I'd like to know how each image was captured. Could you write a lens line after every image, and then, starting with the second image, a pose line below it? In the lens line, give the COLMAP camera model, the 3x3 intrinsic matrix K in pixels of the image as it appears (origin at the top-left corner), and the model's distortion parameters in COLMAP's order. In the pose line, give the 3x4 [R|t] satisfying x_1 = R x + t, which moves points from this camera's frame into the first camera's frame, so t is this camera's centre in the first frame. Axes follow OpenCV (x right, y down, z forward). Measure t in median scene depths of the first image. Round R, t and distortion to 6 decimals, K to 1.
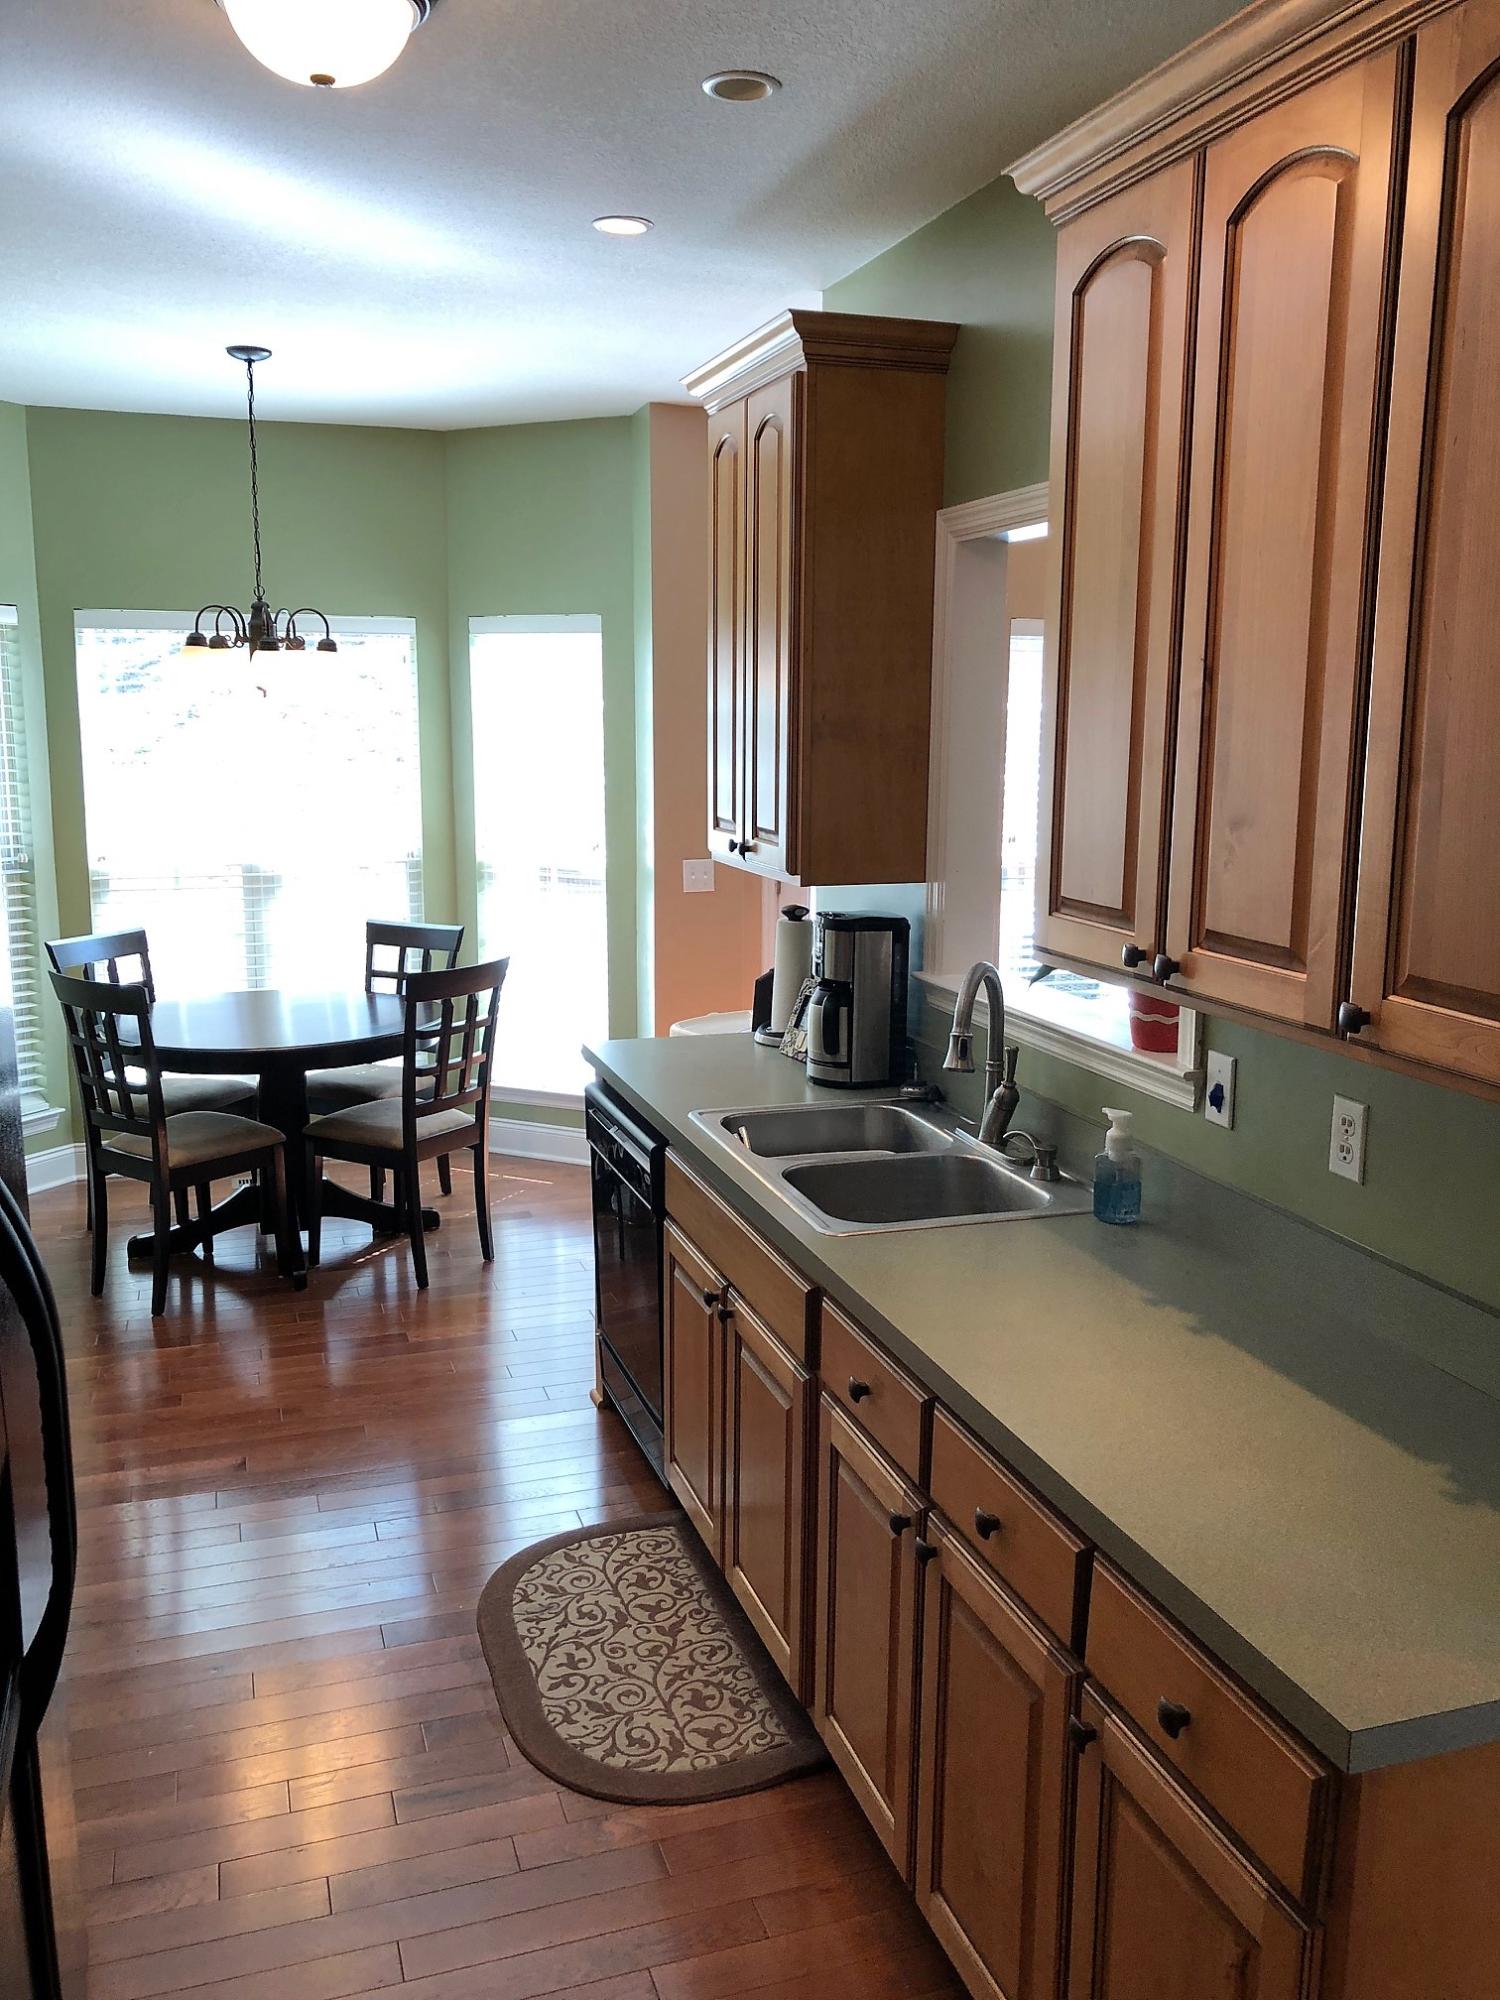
lens RADIAL K [[1664.8, 0, 810.4], [0, 1664.8, 998.5], [0, 0, 1]] dist [0.085517, -0.221543]
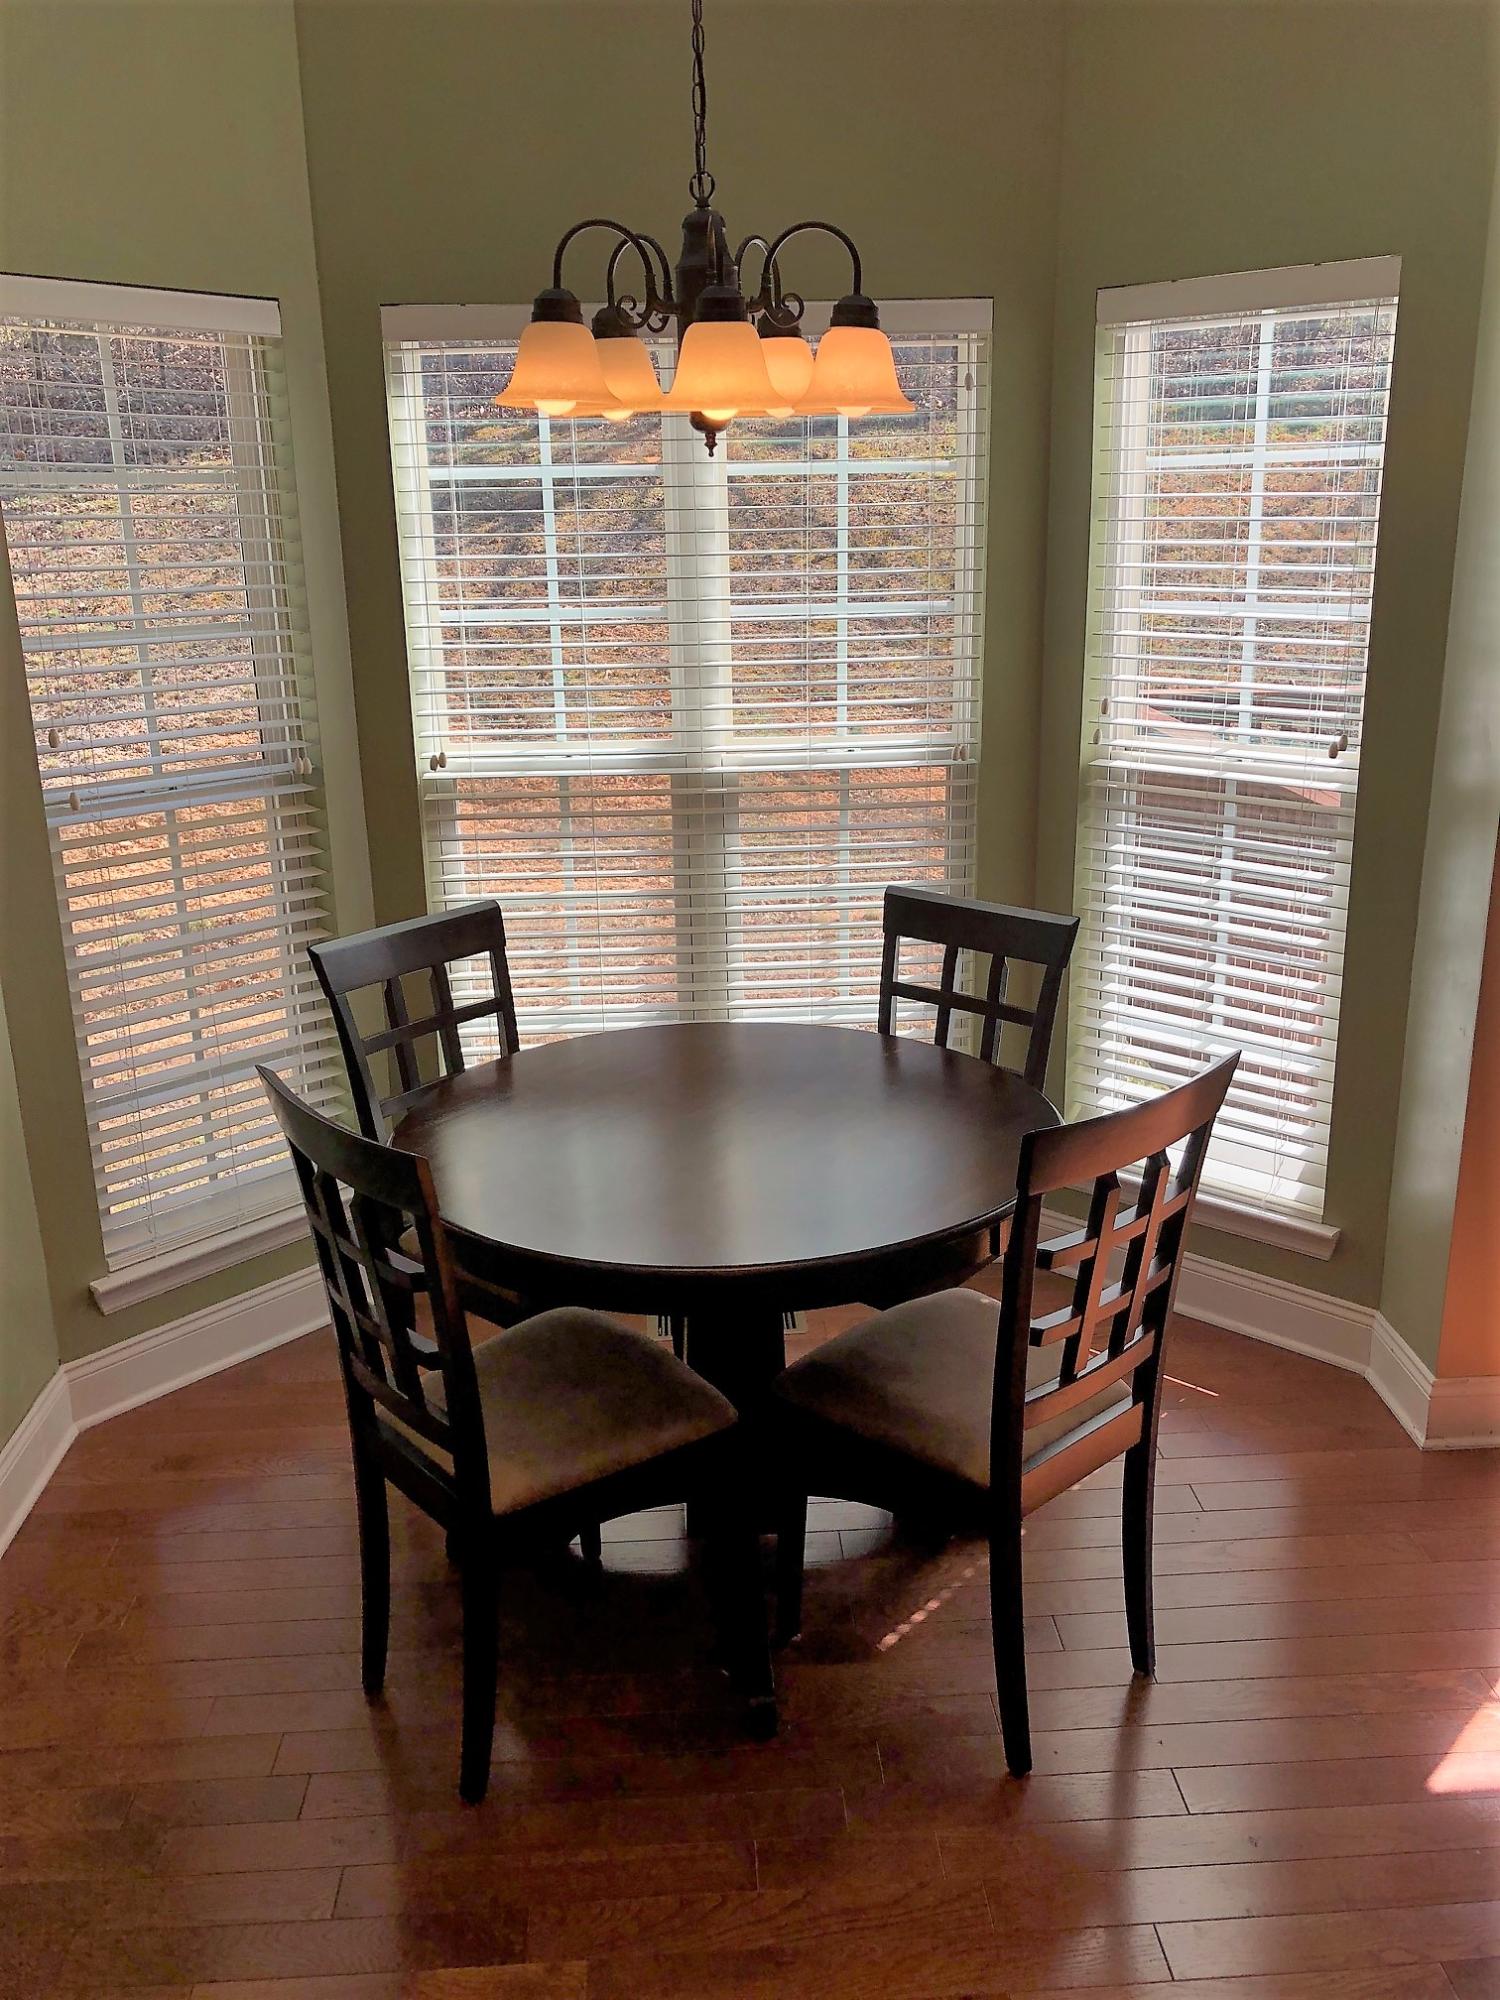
lens RADIAL K [[1664.8, 0, 810.4], [0, 1664.8, 998.5], [0, 0, 1]] dist [0.085517, -0.221543]
pose [[0.966358, 0.053206, -0.251637, -0.156619], [-0.023966, 0.992740, 0.117867, -0.076765], [0.256081, -0.107871, 0.960618, 0.490287]]
